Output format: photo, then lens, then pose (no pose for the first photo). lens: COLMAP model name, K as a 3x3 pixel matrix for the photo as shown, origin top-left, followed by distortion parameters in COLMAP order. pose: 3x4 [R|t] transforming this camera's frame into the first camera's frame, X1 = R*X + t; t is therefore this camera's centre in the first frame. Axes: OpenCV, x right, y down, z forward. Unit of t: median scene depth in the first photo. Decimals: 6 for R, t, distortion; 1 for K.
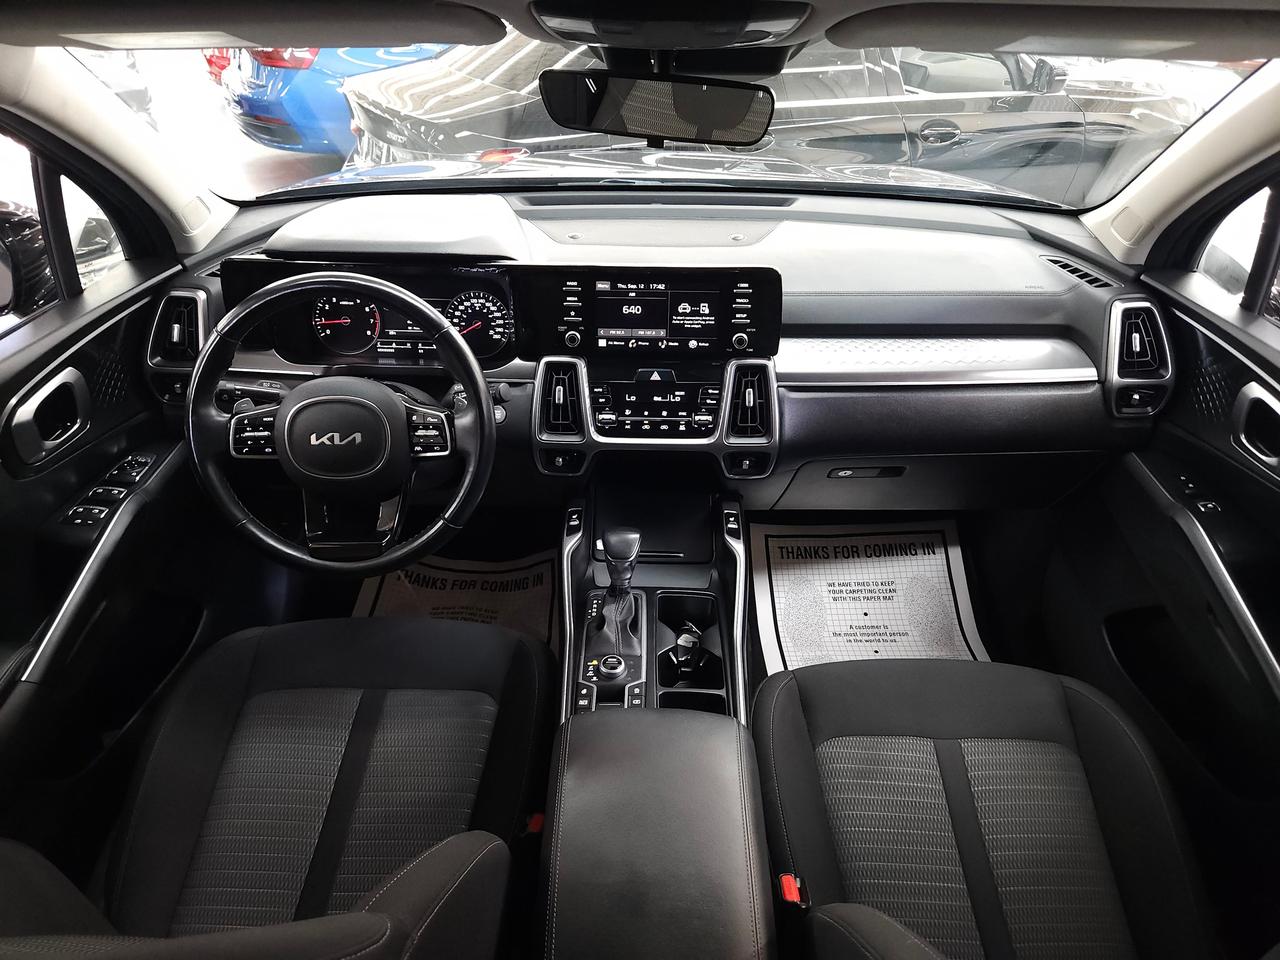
lens RADIAL K [[849.3, 0, 640.9], [0, 849.3, 485.7], [0, 0, 1]] dist [0.011051, -0.009956]
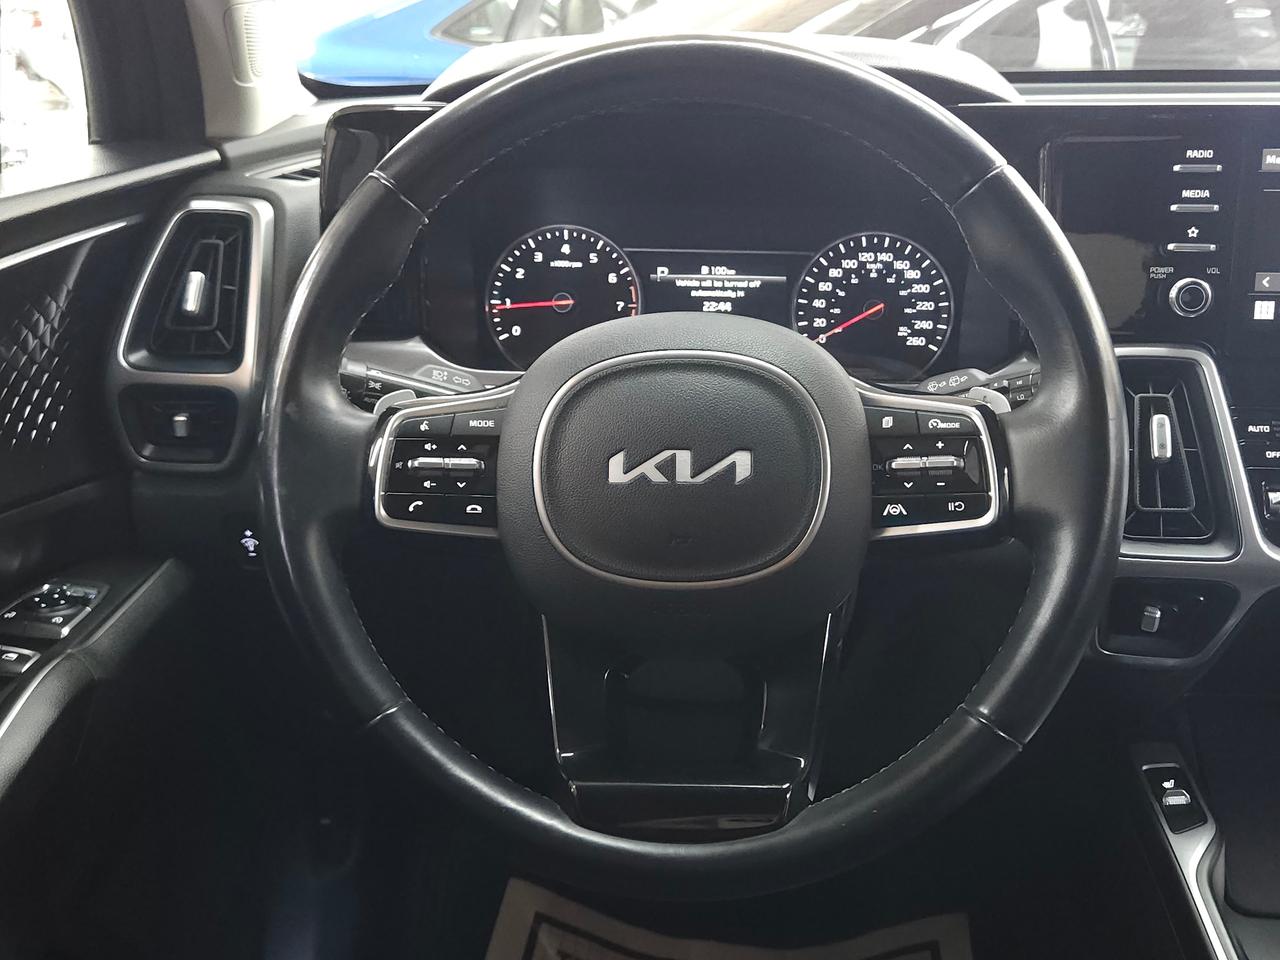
lens RADIAL K [[1490.3, 0, 640.3], [0, 1490.3, 466.9], [0, 0, 1]] dist [0.085158, 0.000000]
pose [[0.996395, 0.006319, -0.084599, -0.268808], [-0.028645, 0.963717, -0.265385, 0.089877], [0.079853, 0.266851, 0.960424, 0.339783]]
